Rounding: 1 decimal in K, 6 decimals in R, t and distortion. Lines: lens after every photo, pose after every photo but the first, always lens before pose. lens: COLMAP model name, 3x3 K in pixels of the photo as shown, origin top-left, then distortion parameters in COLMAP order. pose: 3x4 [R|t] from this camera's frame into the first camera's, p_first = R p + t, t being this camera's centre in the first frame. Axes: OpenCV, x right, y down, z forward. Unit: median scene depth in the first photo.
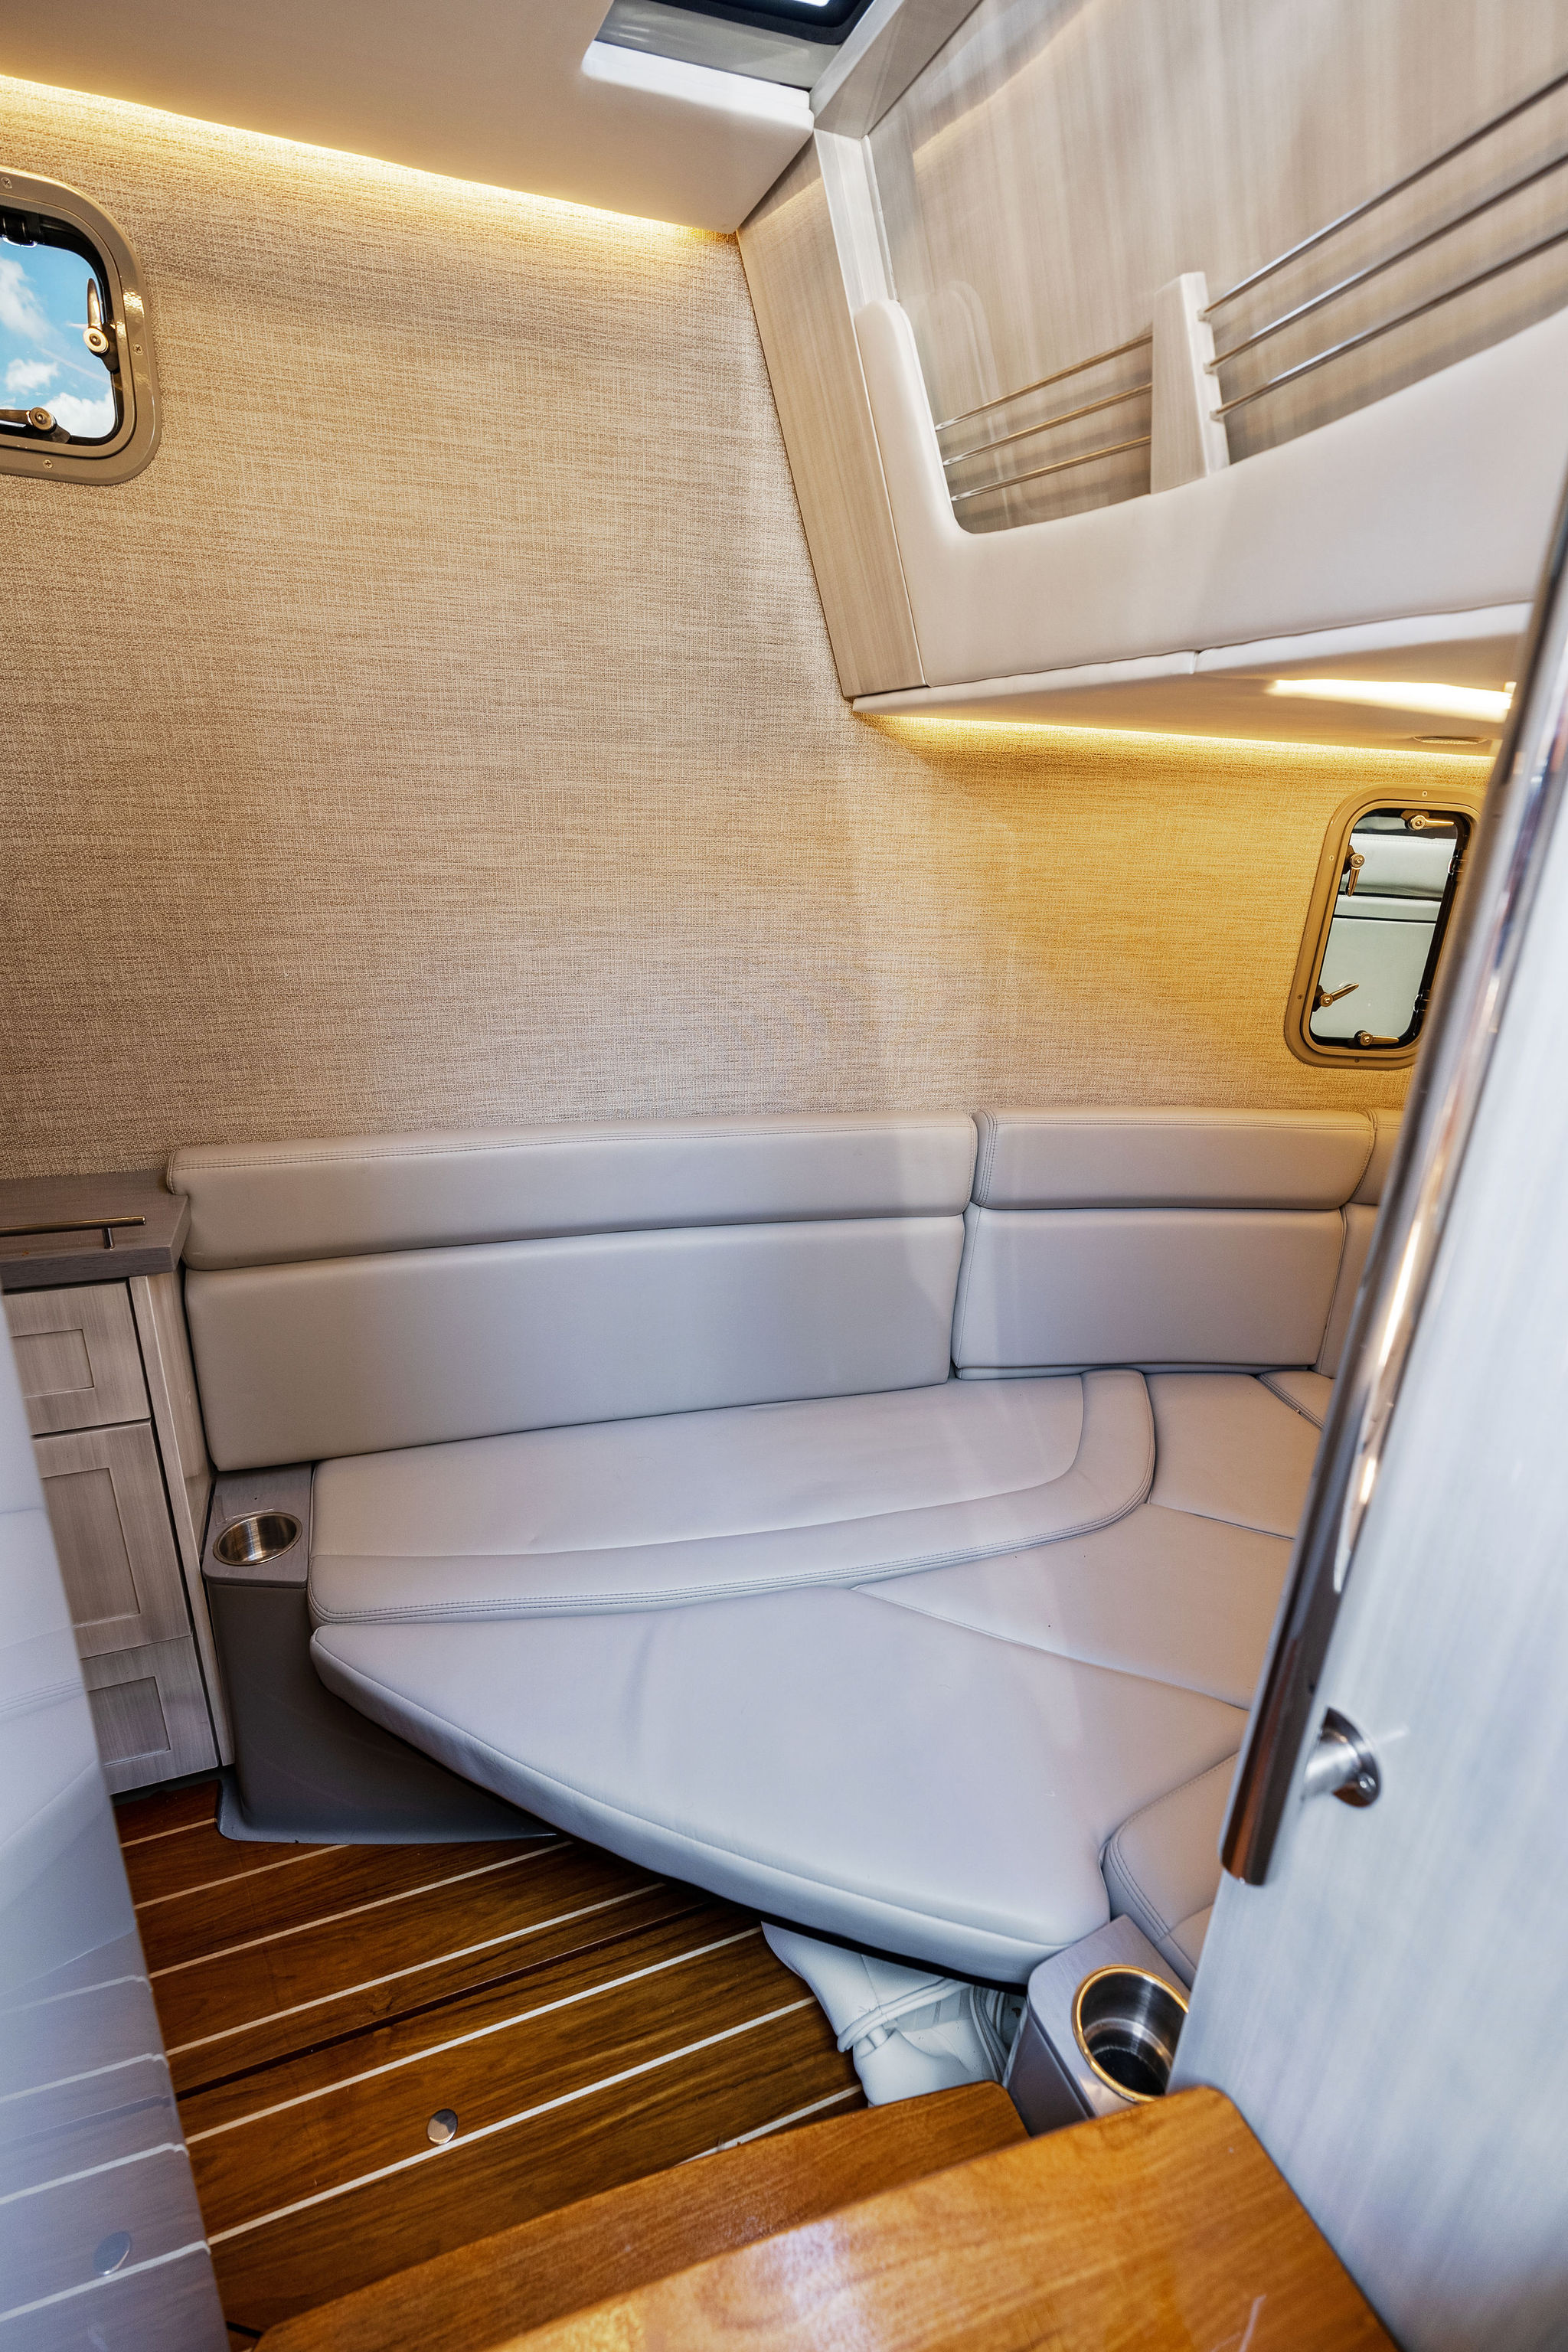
lens RADIAL K [[1089.5, 0, 778.6], [0, 1089.5, 1199.7], [0, 0, 1]] dist [-0.007733, 0.002833]
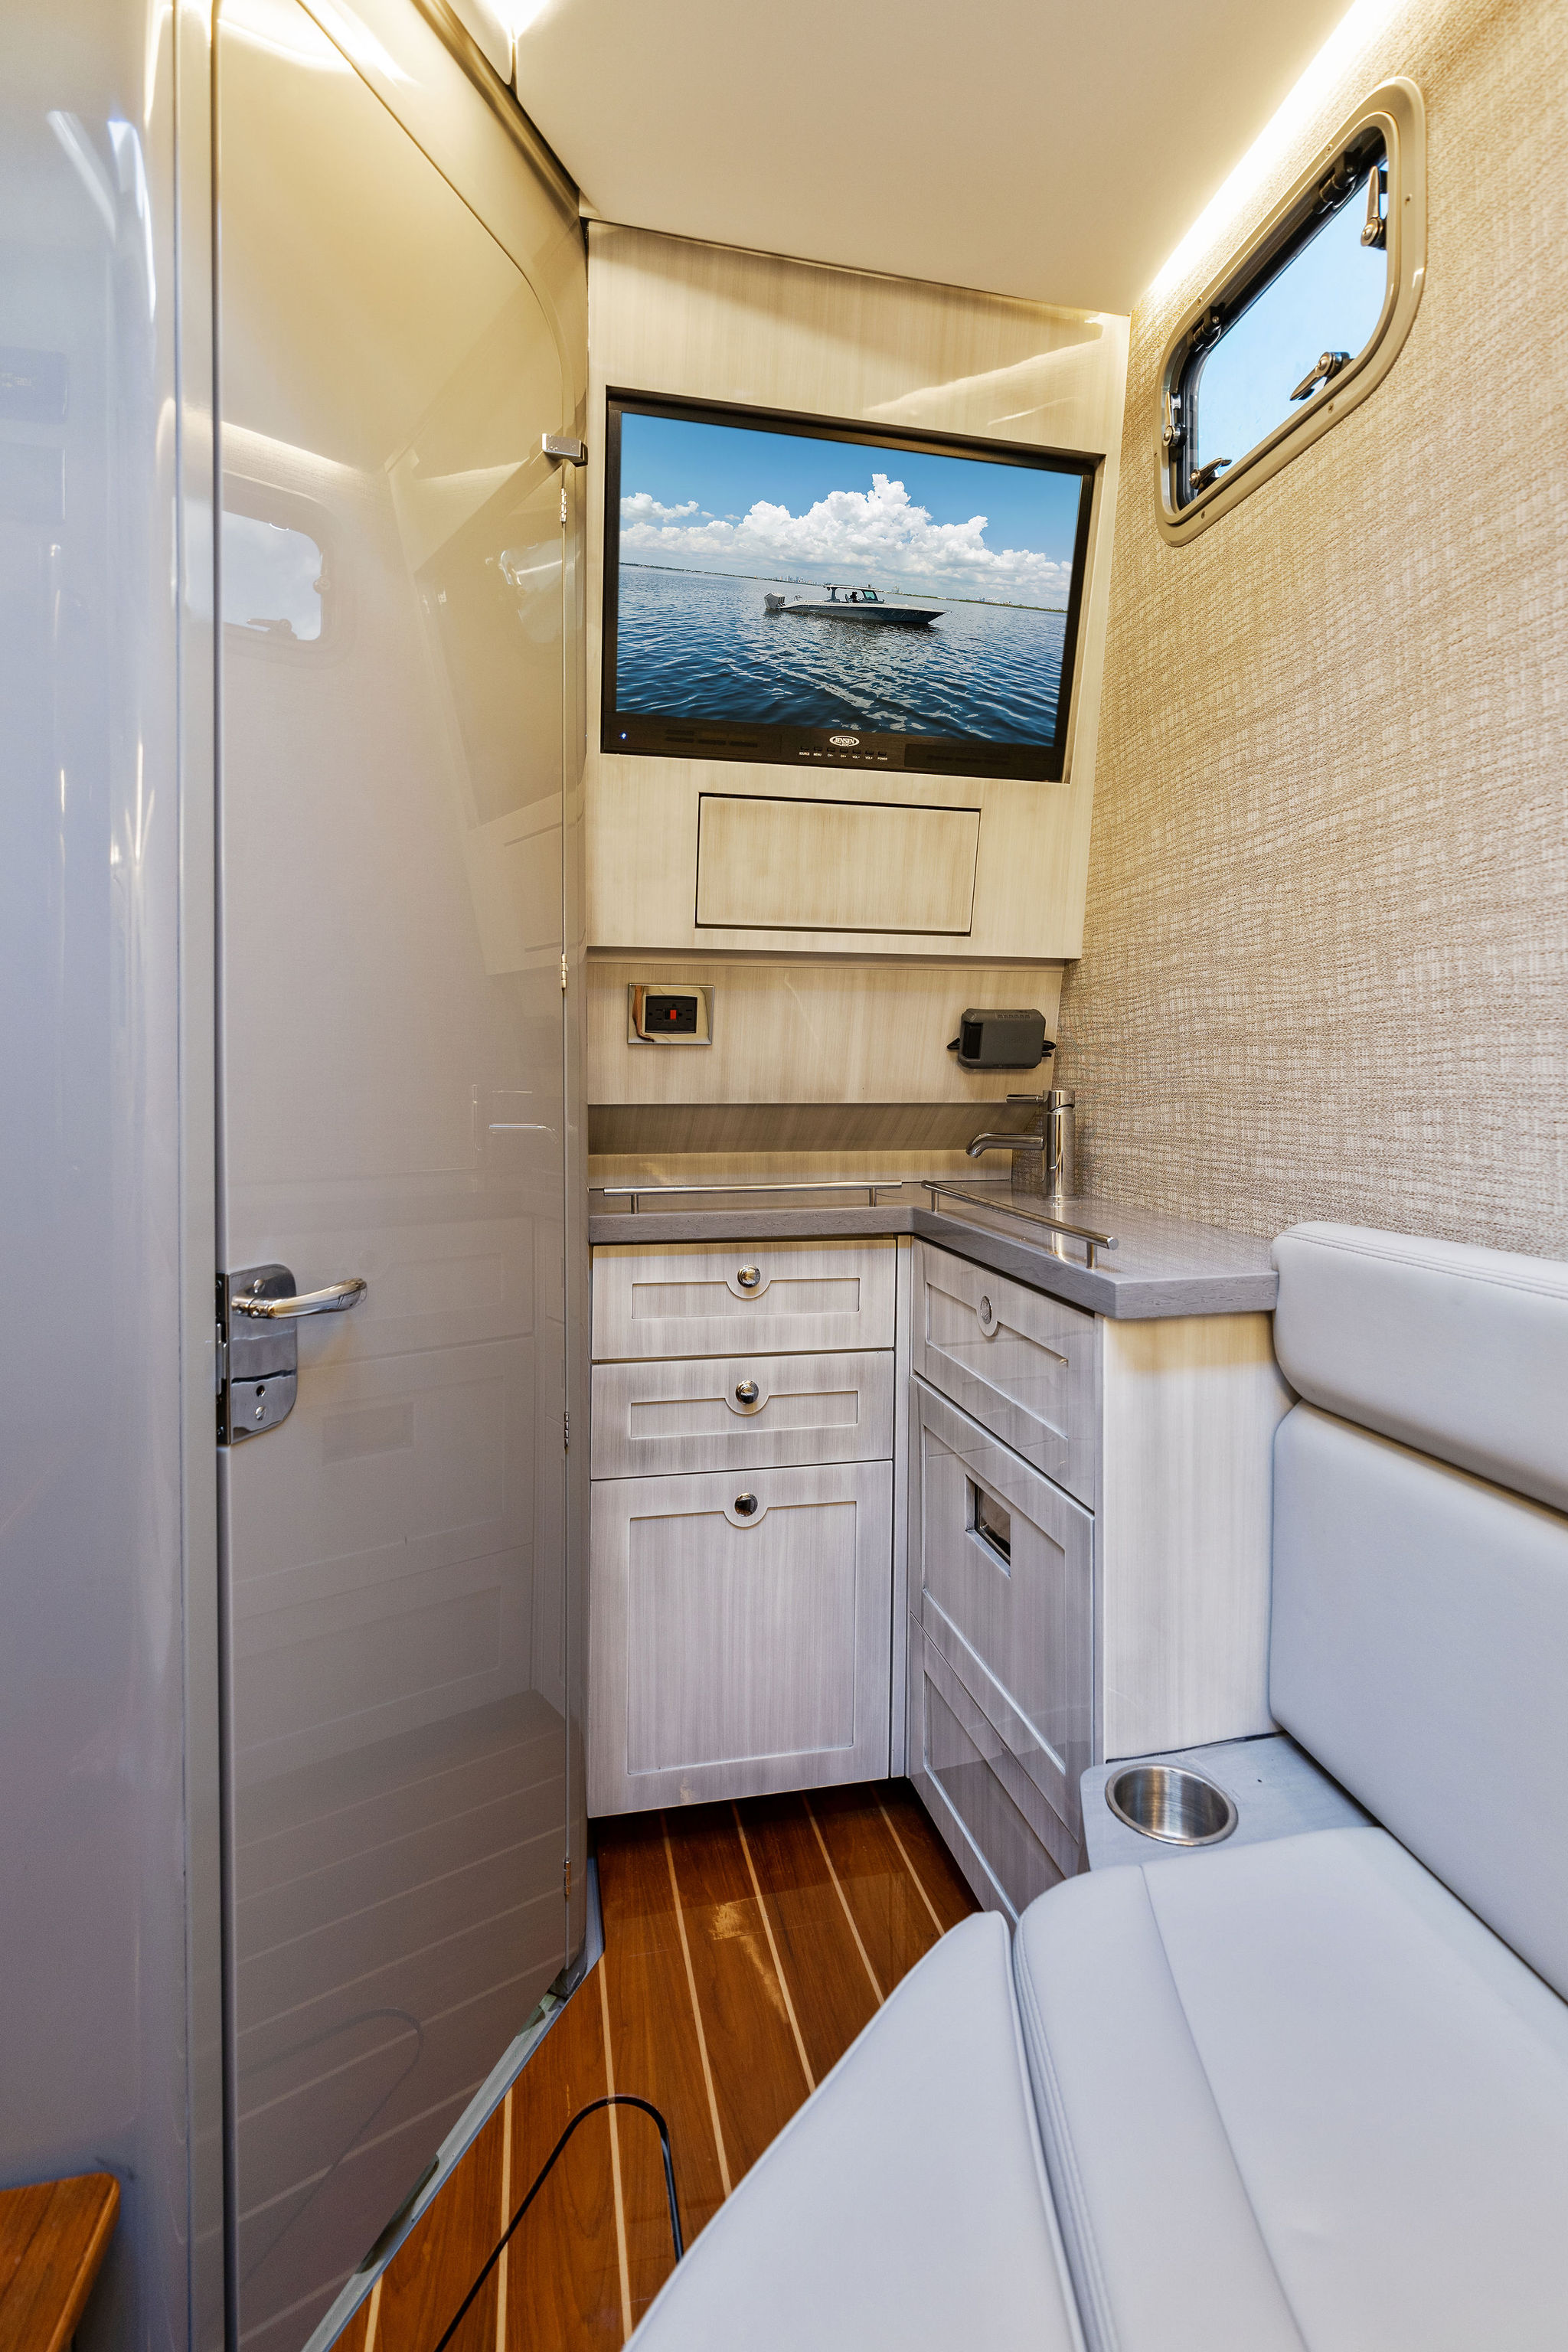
lens RADIAL K [[1089.5, 0, 784.8], [0, 1089.5, 1081.7], [0, 0, 1]] dist [-0.007733, 0.002833]
pose [[-0.137543, -0.026952, -0.990129, 0.232904], [-0.356995, 0.933793, 0.024173, -0.025420], [0.923924, 0.356796, -0.138058, 0.843571]]
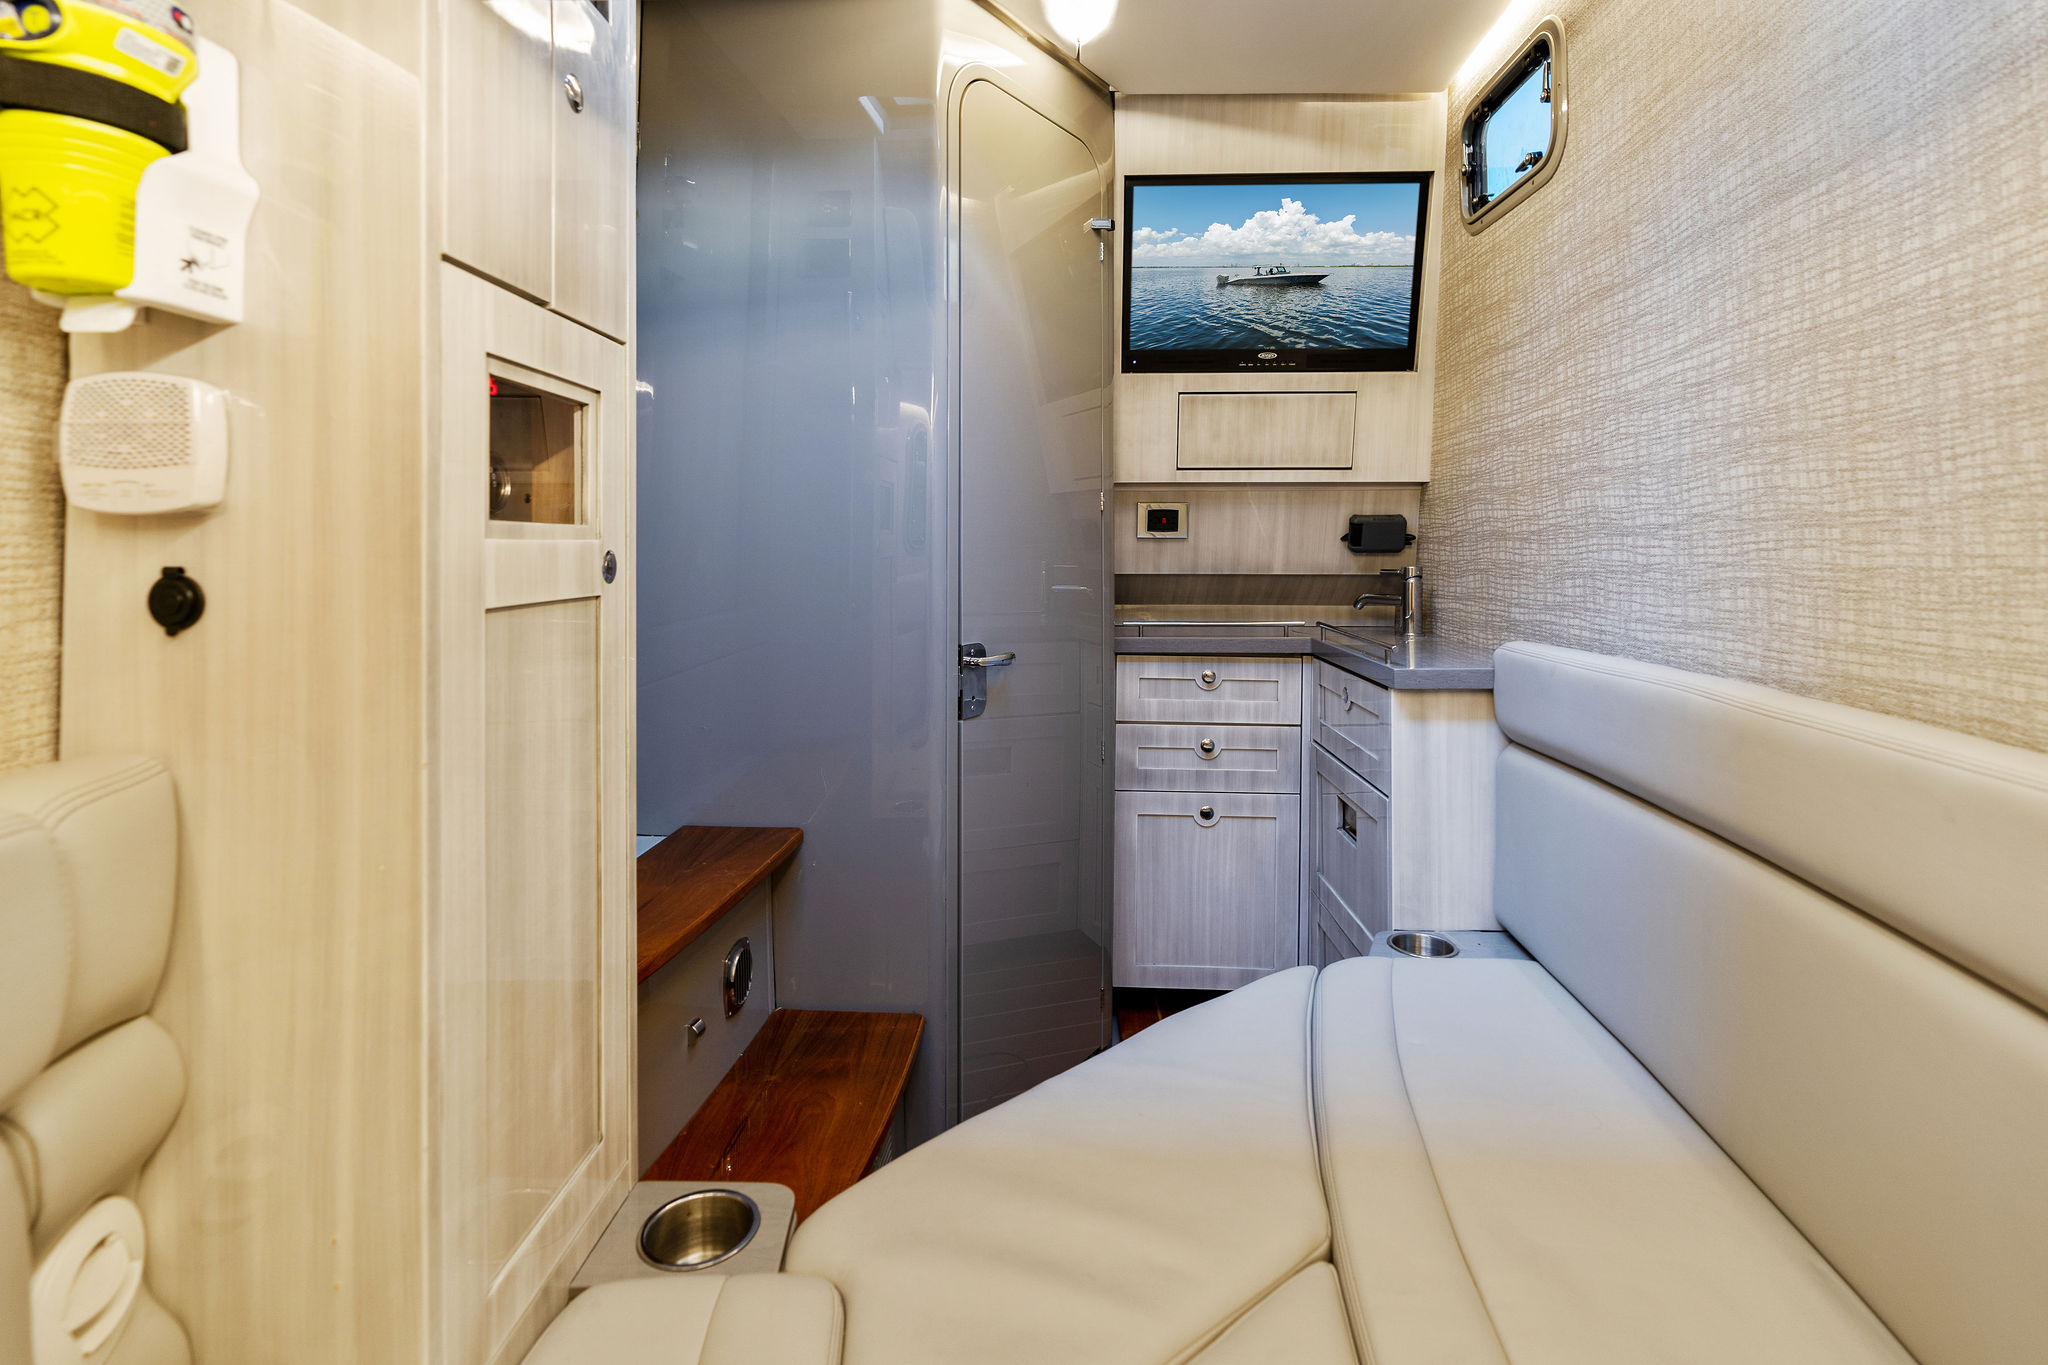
lens RADIAL K [[948.6, 0, 1011.7], [0, 948.6, 545.1], [0, 0, 1]] dist [-0.007733, 0.002833]
pose [[-0.403588, -0.038623, -0.914125, 0.799551], [-0.338801, 0.934393, 0.110102, -0.078650], [0.849900, 0.354143, -0.390196, 1.004786]]
